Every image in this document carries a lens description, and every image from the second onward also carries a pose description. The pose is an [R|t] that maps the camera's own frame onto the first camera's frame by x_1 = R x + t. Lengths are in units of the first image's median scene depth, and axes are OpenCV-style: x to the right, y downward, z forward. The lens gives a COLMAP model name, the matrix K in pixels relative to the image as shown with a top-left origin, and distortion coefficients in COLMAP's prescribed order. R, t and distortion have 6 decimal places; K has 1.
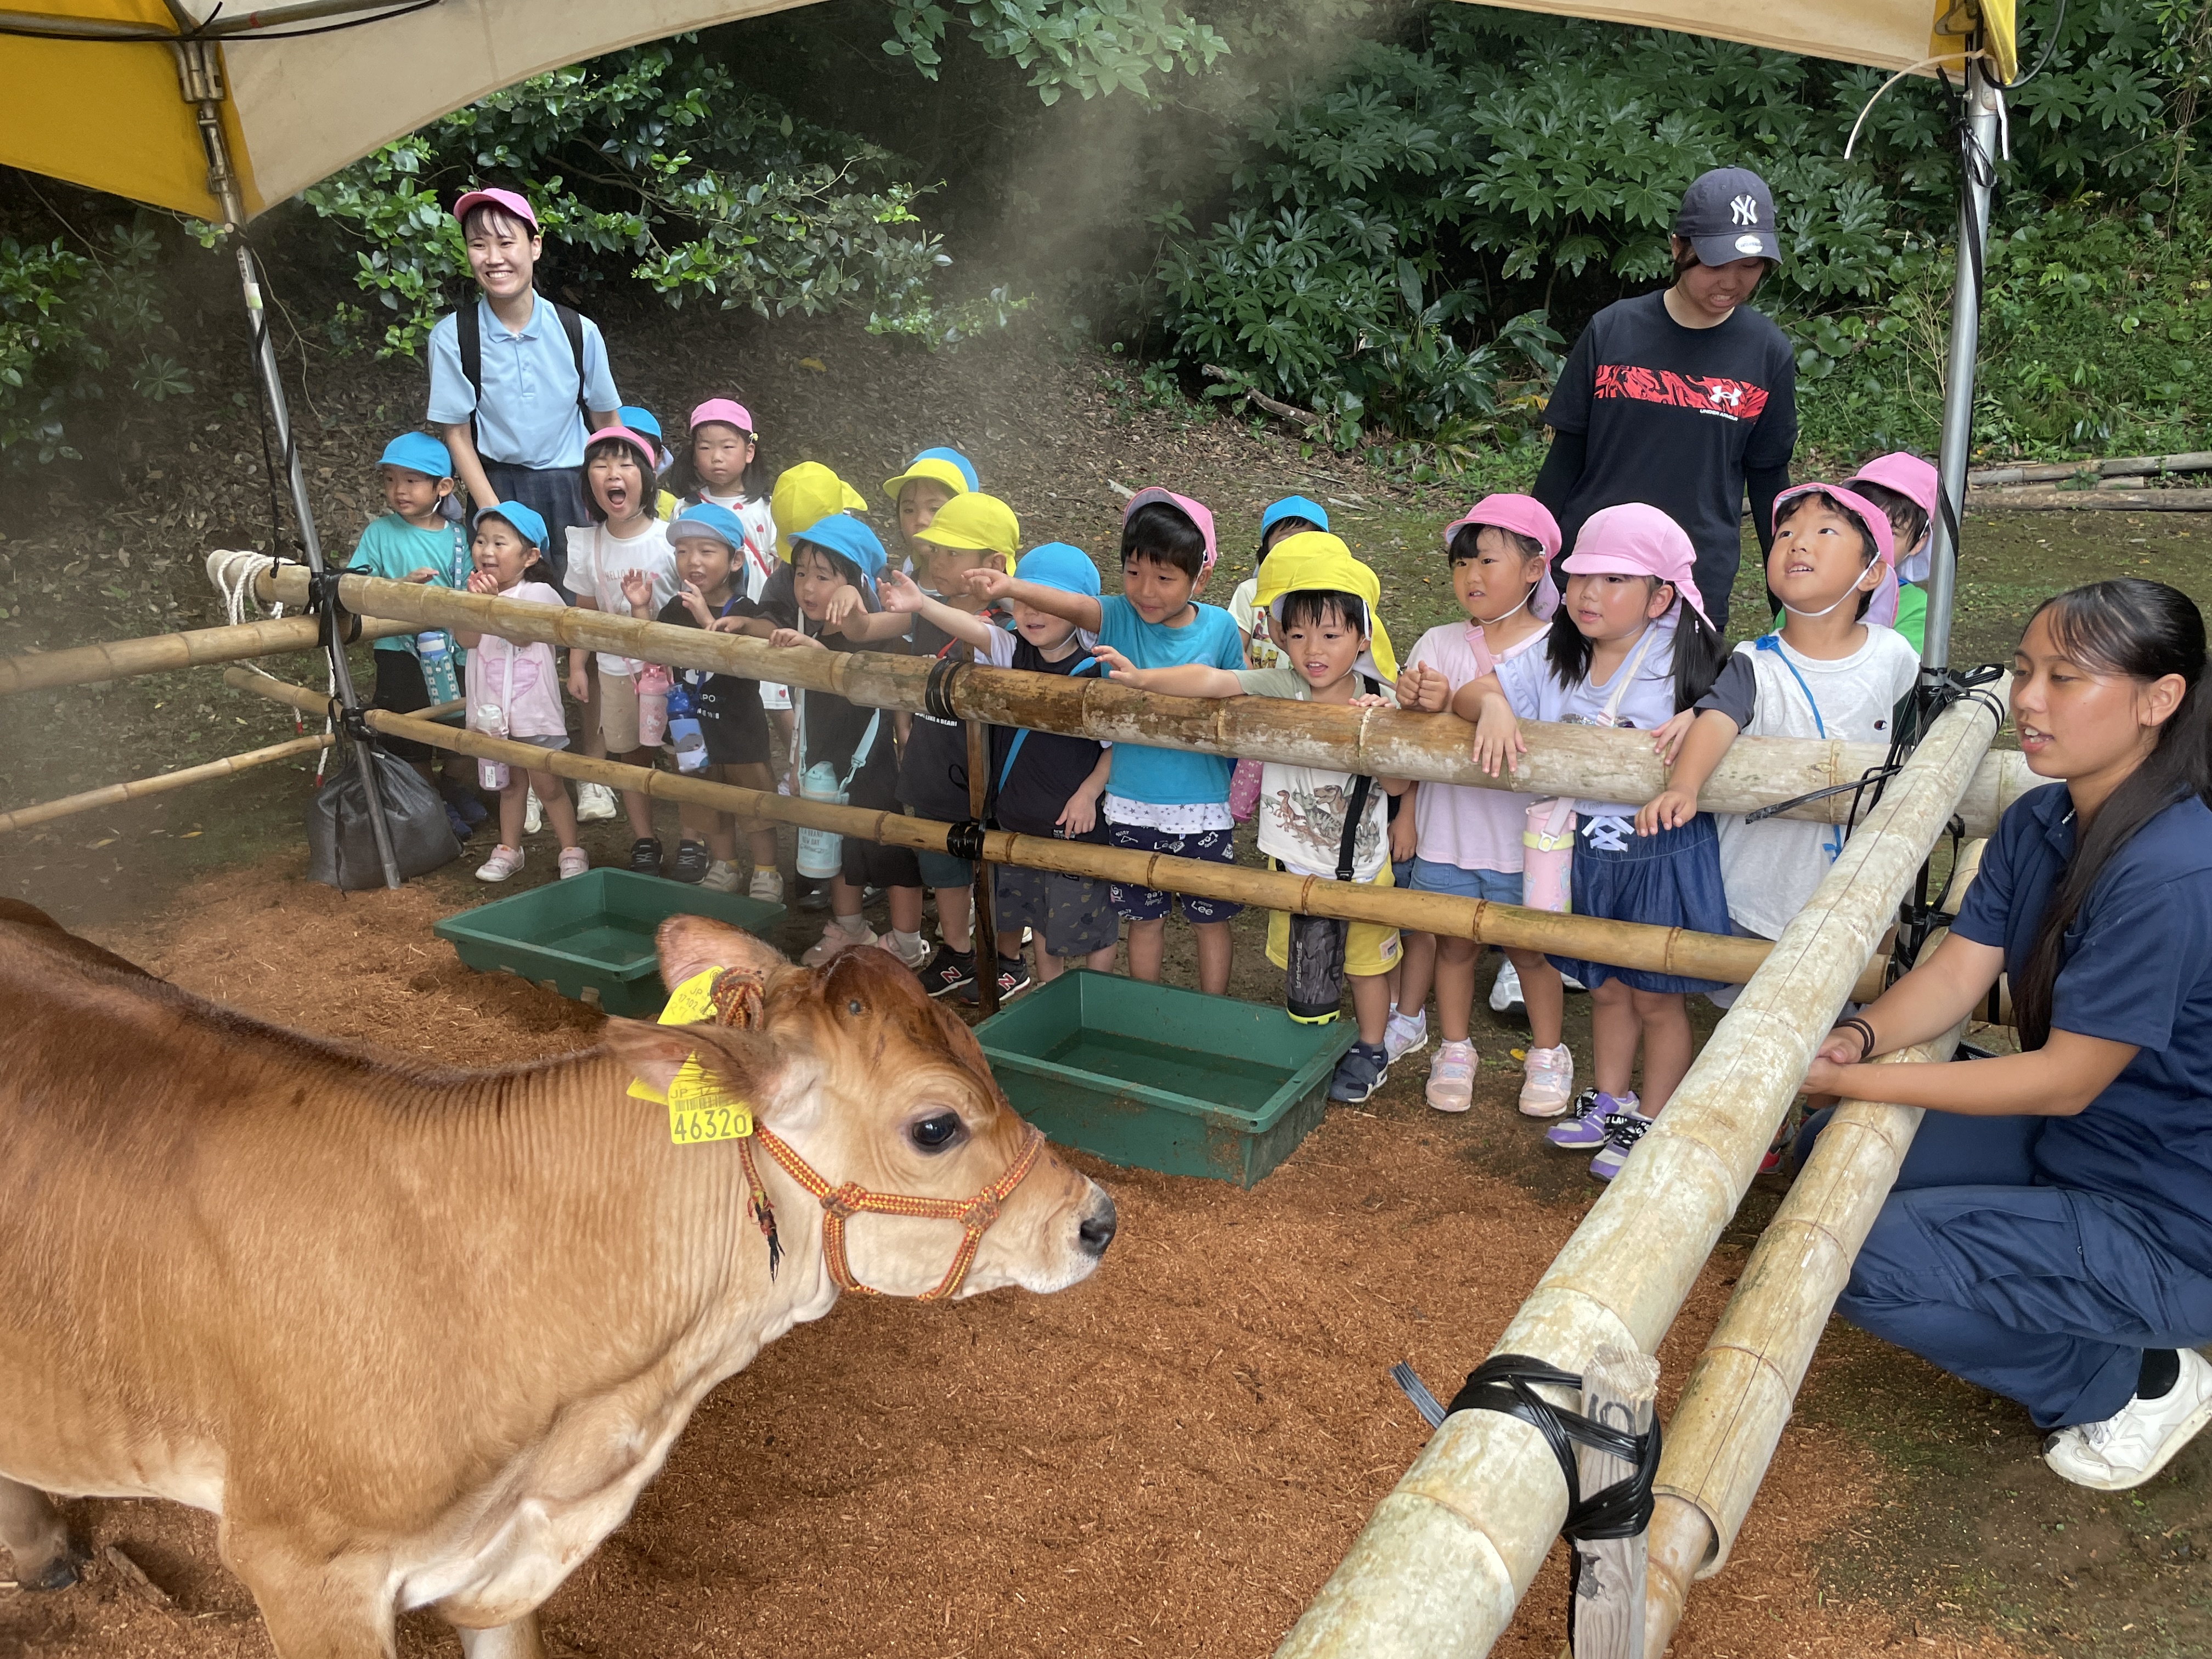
lens RADIAL K [[1751.4, 0, 1126.1], [0, 1751.4, 843.2], [0, 0, 1]] dist [0.066109, -0.101006]
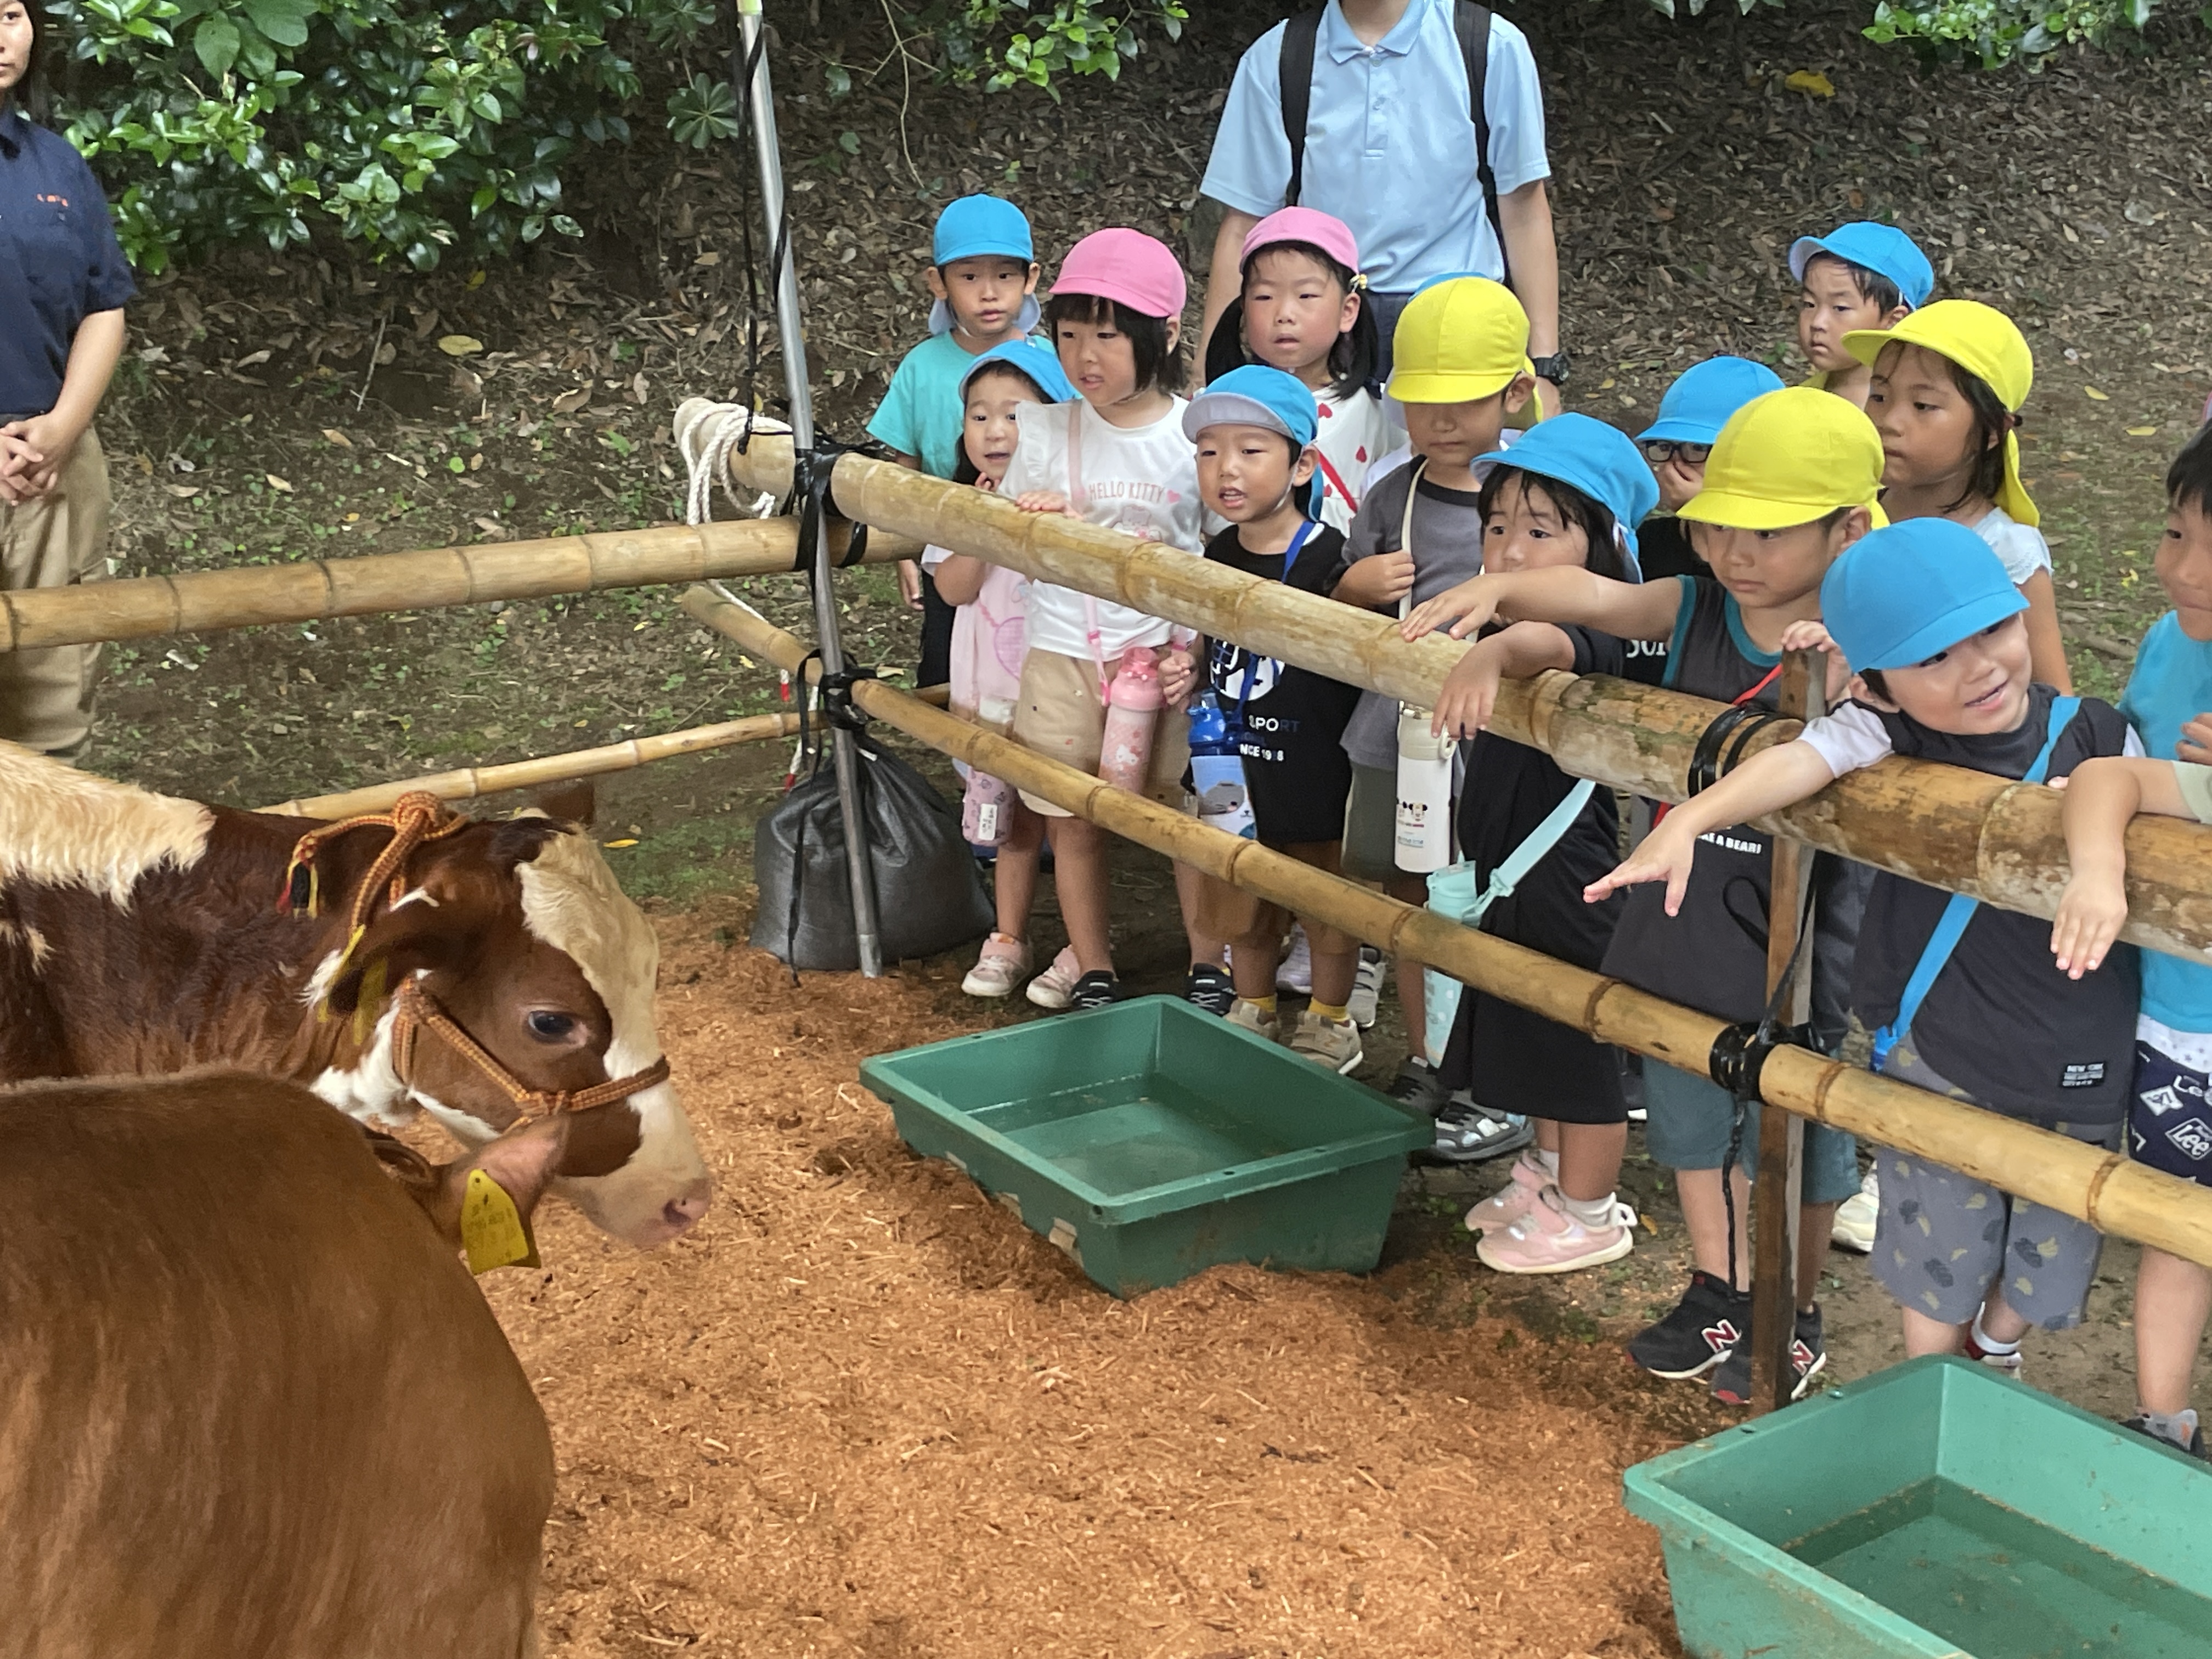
lens RADIAL K [[2992.5, 0, 1127.5], [0, 2992.5, 846.9], [0, 0, 1]] dist [0.051766, 0.000000]
pose [[0.908528, 0.113112, -0.402223, 0.052189], [-0.116577, 0.993054, 0.015944, -0.033627], [0.401232, 0.032405, 0.915403, 0.077964]]
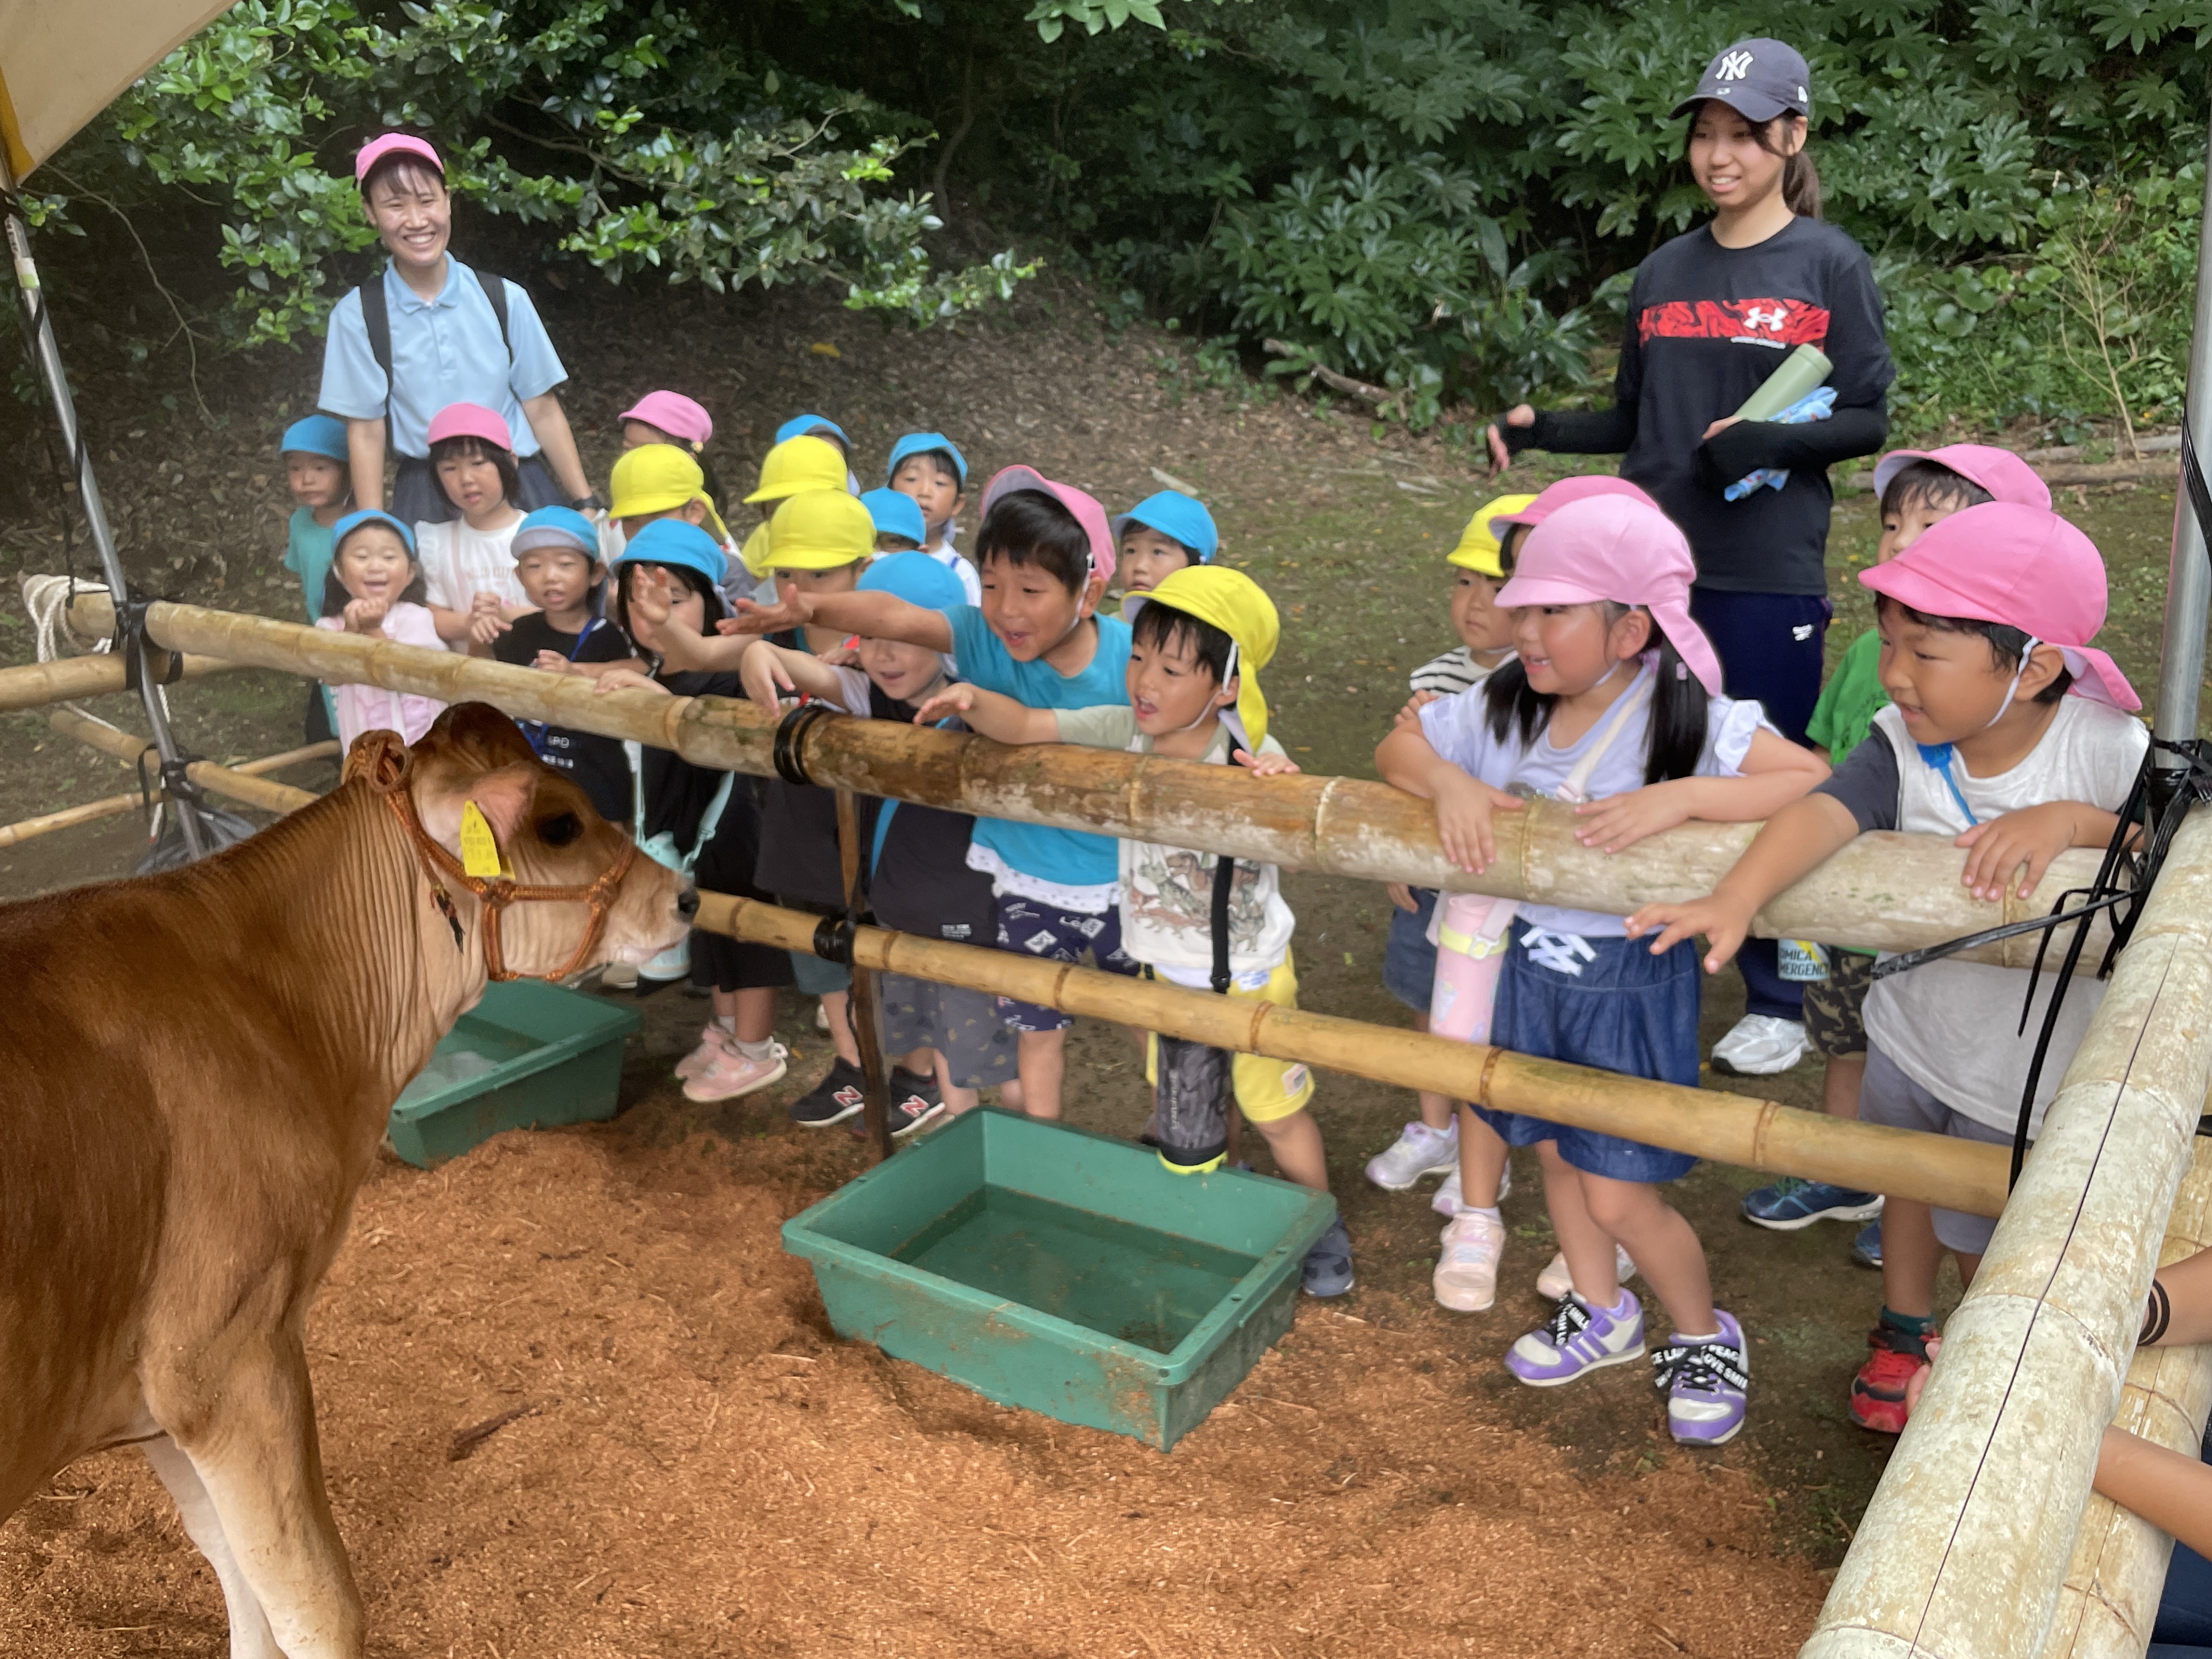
lens RADIAL K [[1751.4, 0, 1113.4], [0, 1751.4, 840.9], [0, 0, 1]] dist [0.066109, -0.101006]
pose [[0.997444, -0.007400, -0.071072, 0.050851], [0.007738, 0.999960, 0.004475, -0.028400], [0.071036, -0.005014, 0.997461, 0.141038]]
